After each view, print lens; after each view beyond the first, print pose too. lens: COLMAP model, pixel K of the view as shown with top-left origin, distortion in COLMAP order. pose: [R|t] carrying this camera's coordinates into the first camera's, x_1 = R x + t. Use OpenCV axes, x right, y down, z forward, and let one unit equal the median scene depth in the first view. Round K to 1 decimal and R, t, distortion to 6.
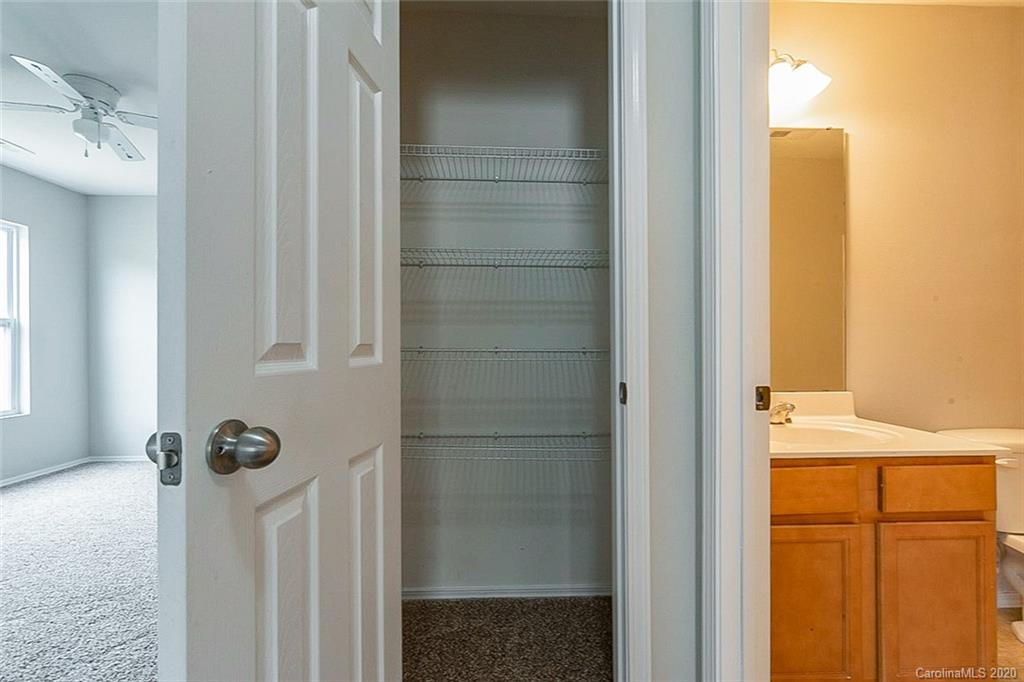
lens RADIAL K [[442.1, 0, 513.1], [0, 442.1, 348.2], [0, 0, 1]] dist [-0.000047, 0.000091]
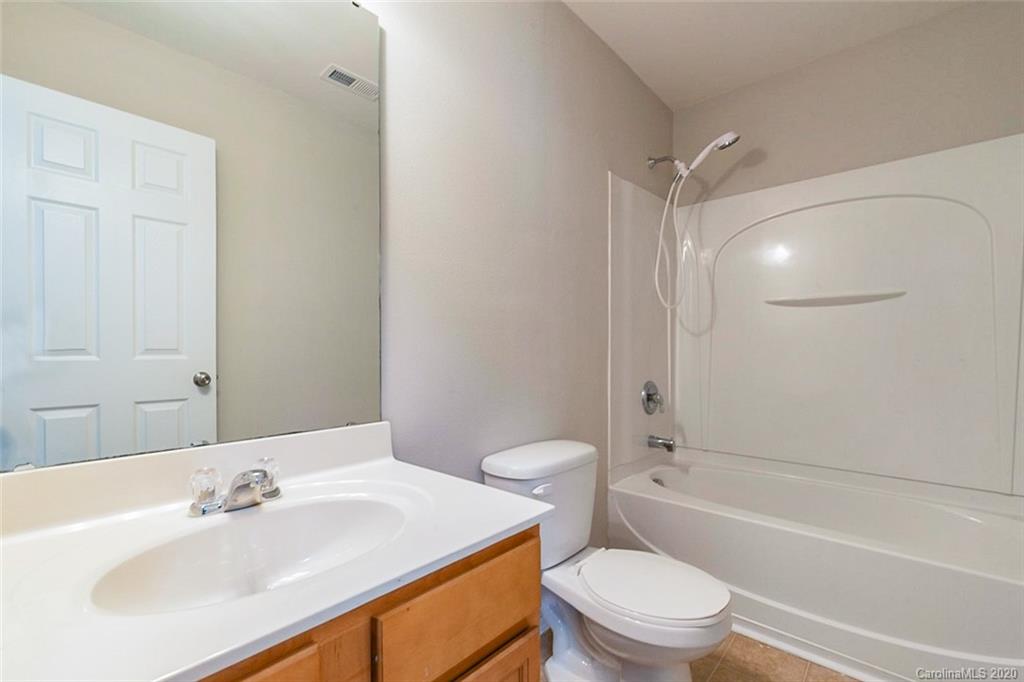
lens RADIAL K [[442.1, 0, 513.1], [0, 442.1, 348.2], [0, 0, 1]] dist [-0.000047, 0.000091]
pose [[0.699599, 0.005503, 0.714515, 0.446996], [0.000359, 0.999968, -0.008054, -0.005294], [-0.714536, 0.005891, 0.699574, 0.426890]]
